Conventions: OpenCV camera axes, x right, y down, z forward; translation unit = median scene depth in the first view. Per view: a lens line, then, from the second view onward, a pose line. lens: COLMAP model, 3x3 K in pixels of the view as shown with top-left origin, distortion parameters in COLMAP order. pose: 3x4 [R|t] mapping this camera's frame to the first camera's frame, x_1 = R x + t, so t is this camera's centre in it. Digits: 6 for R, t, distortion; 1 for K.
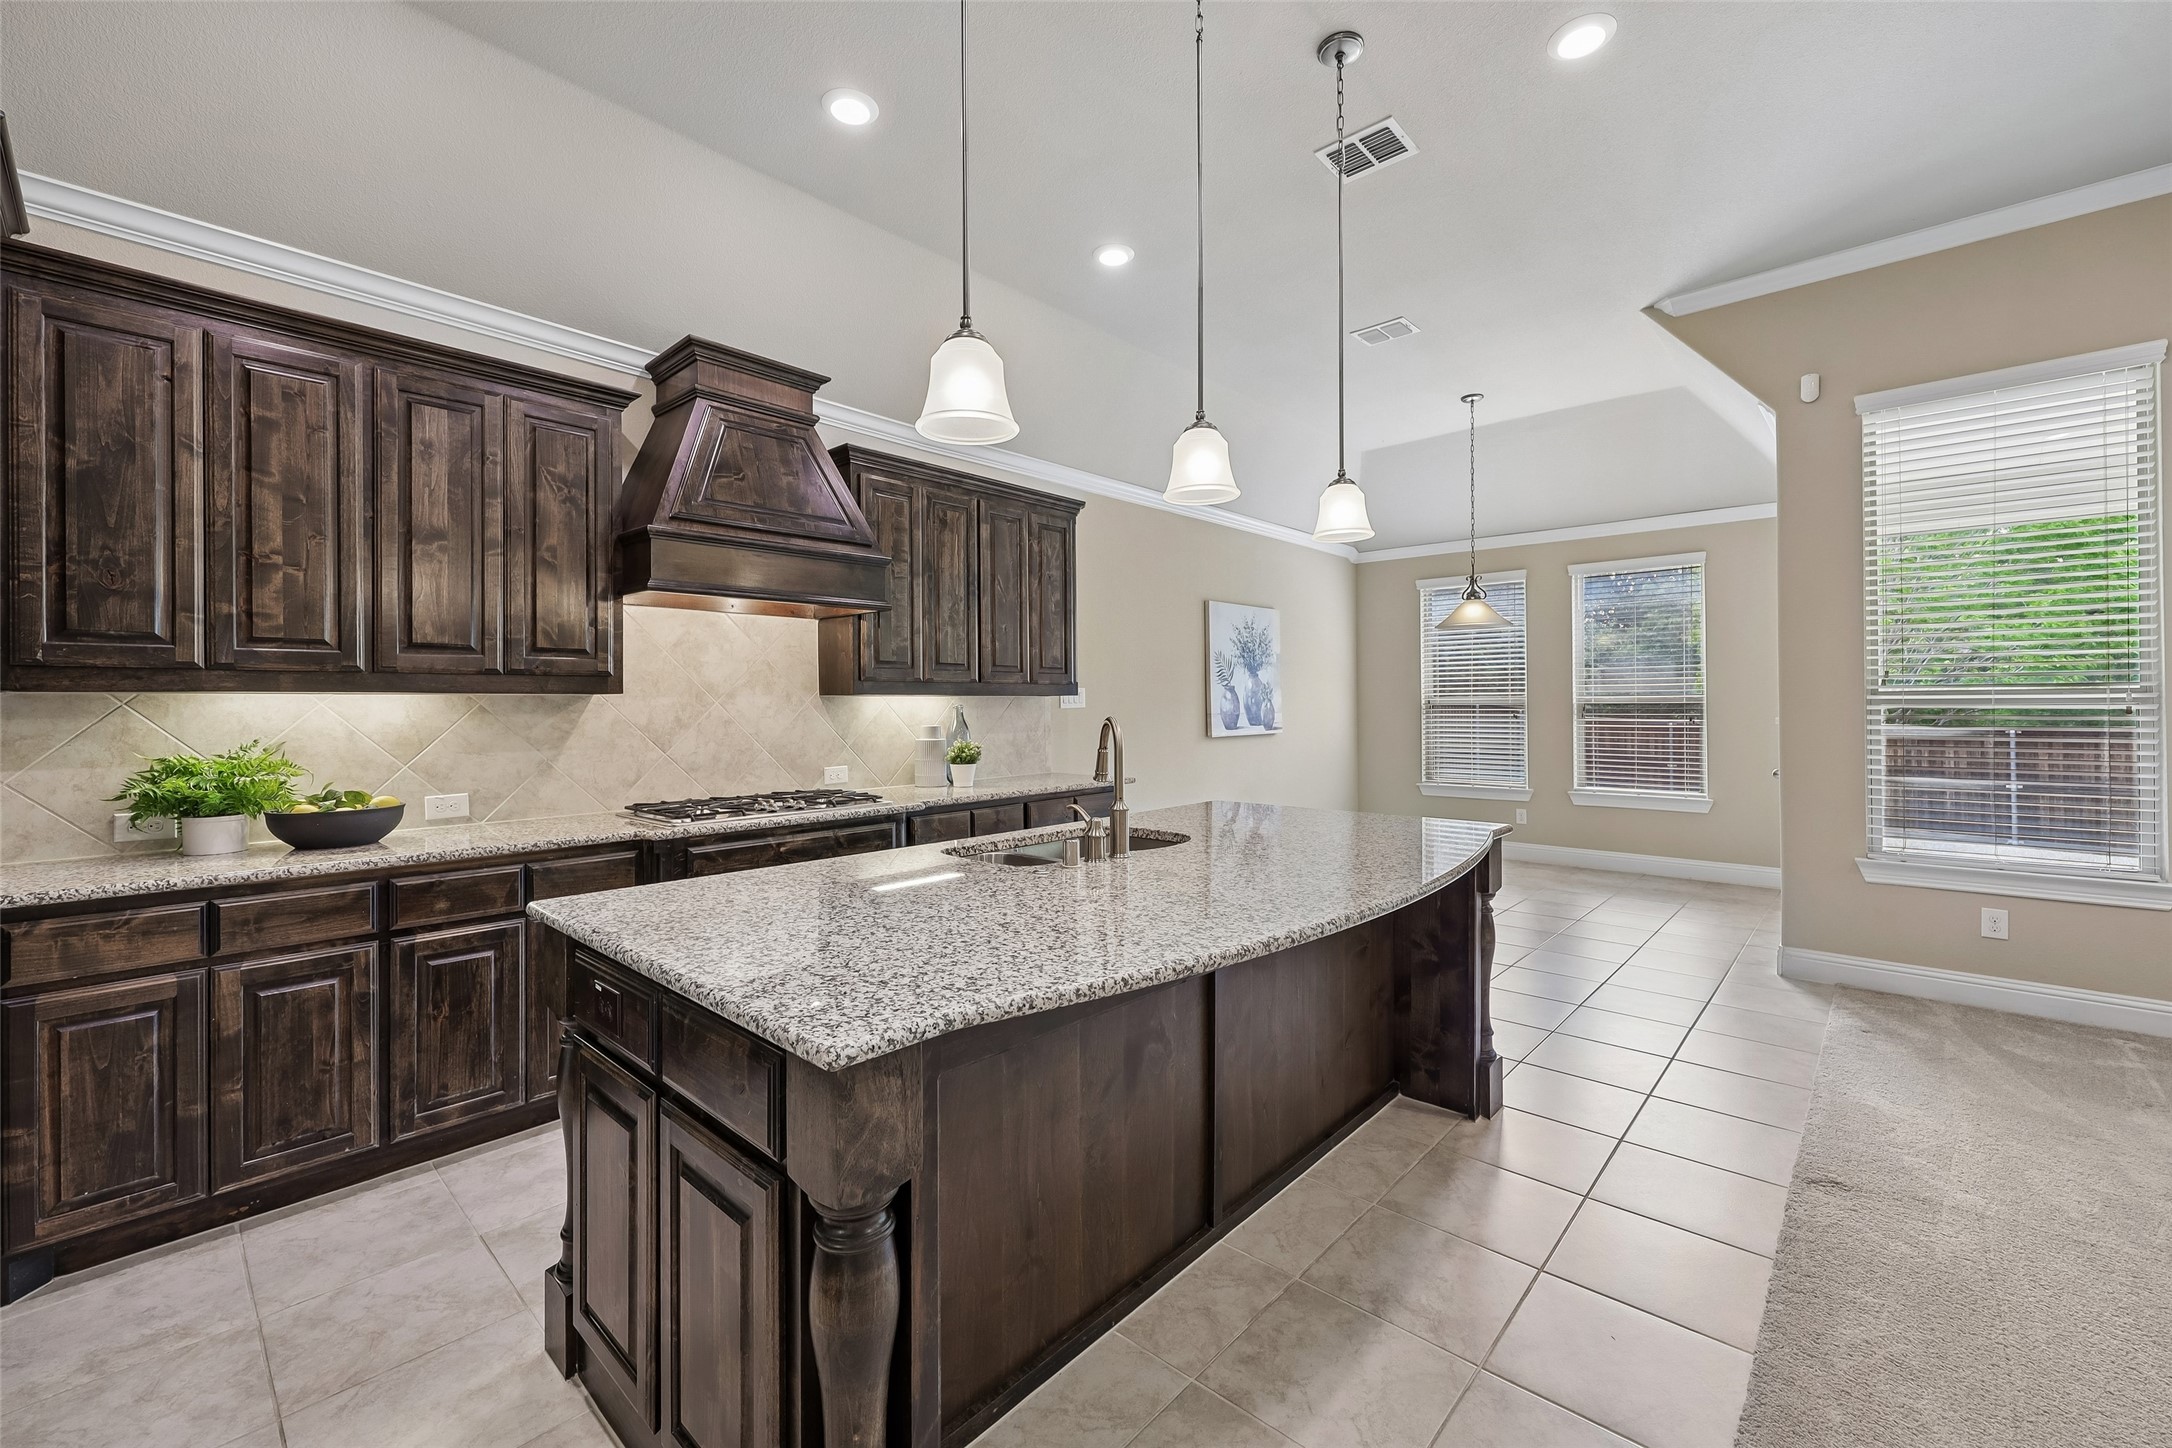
lens RADIAL K [[880.6, 0, 1090.7], [0, 880.6, 702.6], [0, 0, 1]] dist [-0.001005, -0.000092]
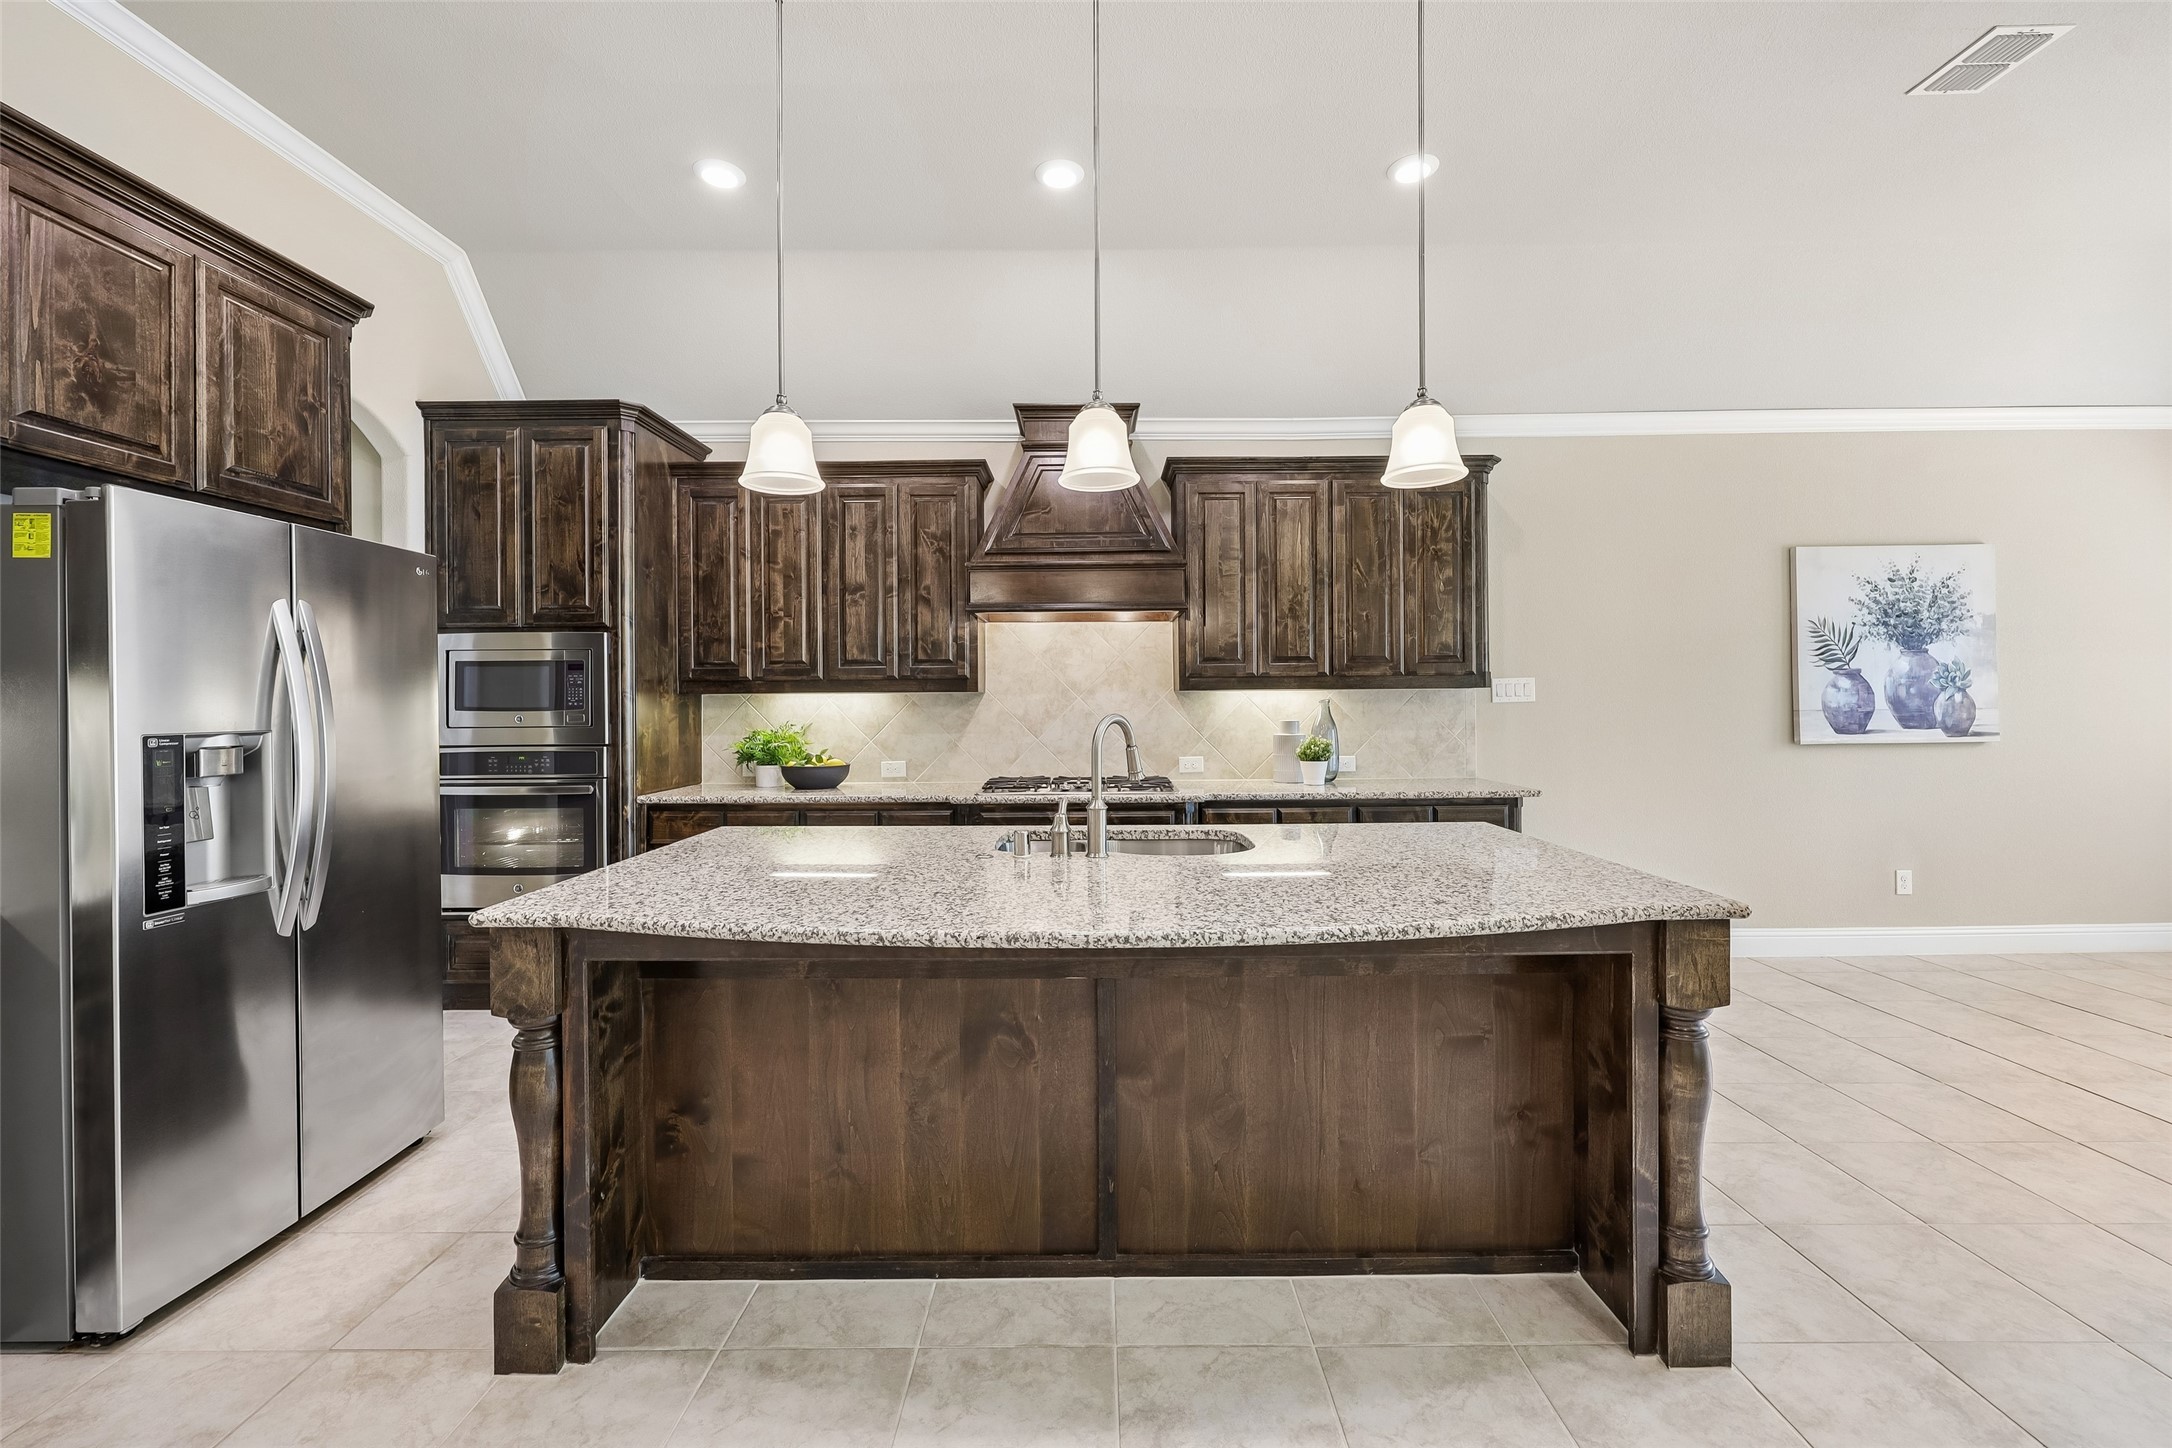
lens RADIAL K [[880.6, 0, 1087.4], [0, 880.6, 703.2], [0, 0, 1]] dist [-0.001005, -0.000092]
pose [[0.668160, 0.002751, -0.744012, 0.456089], [0.005323, 0.999950, 0.008477, -0.002743], [0.743998, -0.009624, 0.668112, 0.202026]]
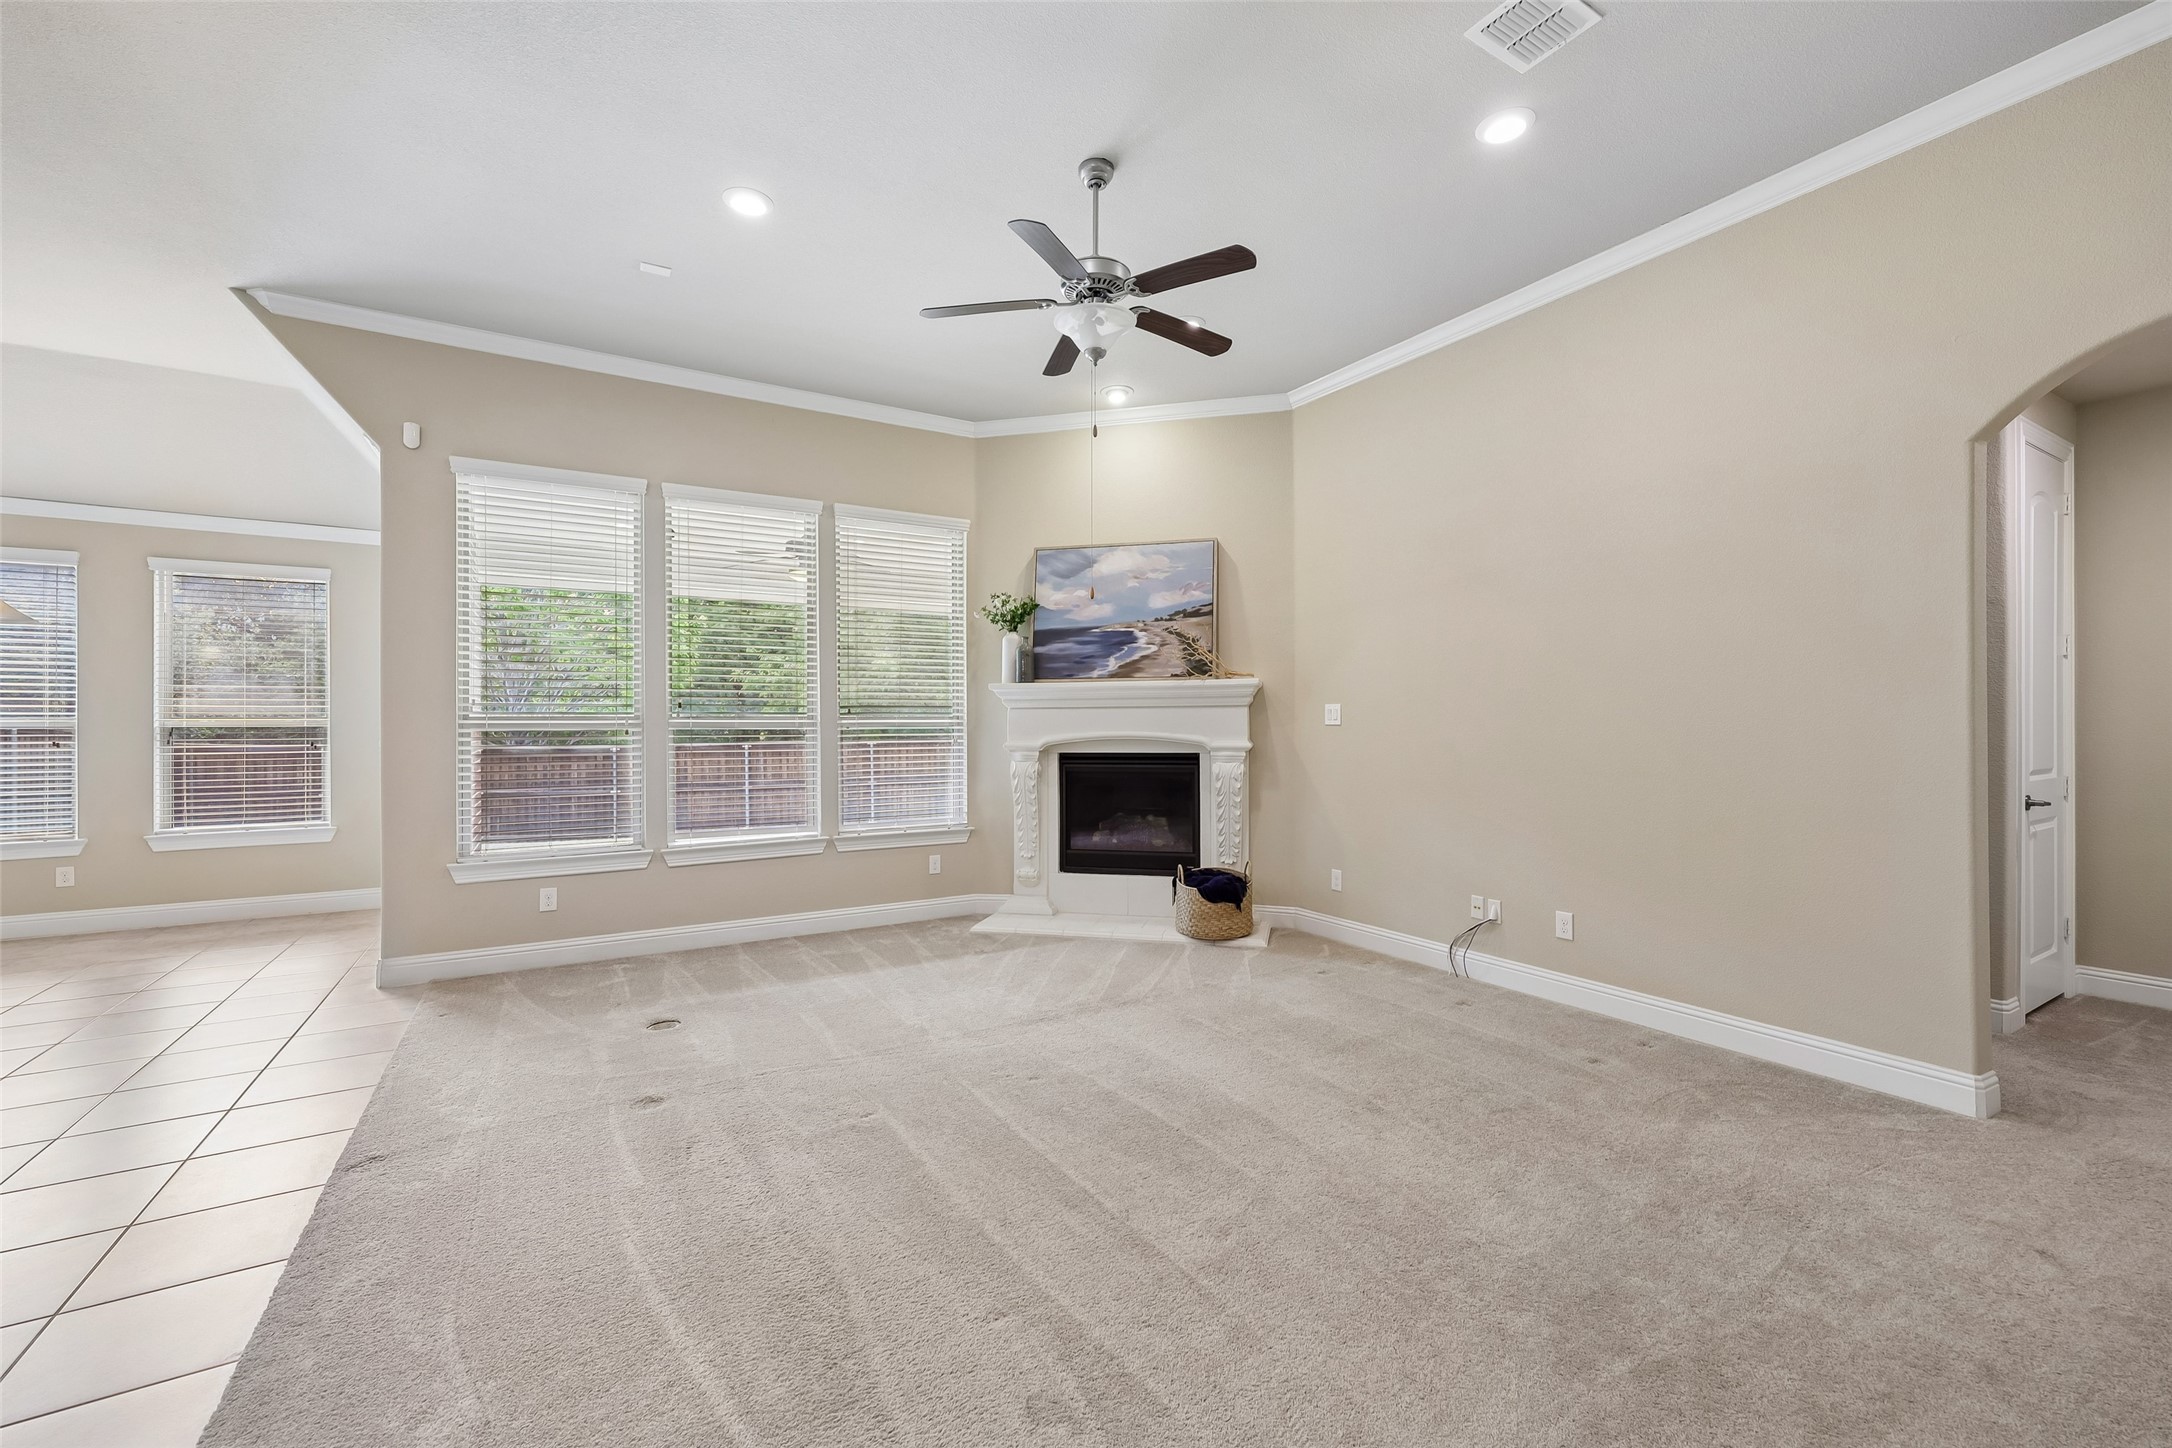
lens RADIAL K [[880.6, 0, 1095.9], [0, 880.6, 718.0], [0, 0, 1]] dist [-0.001005, -0.000092]
pose [[0.280242, 0.009417, 0.959883, 0.019007], [0.000527, 0.999950, -0.009964, 0.001359], [-0.959929, 0.003299, 0.280224, -0.114552]]
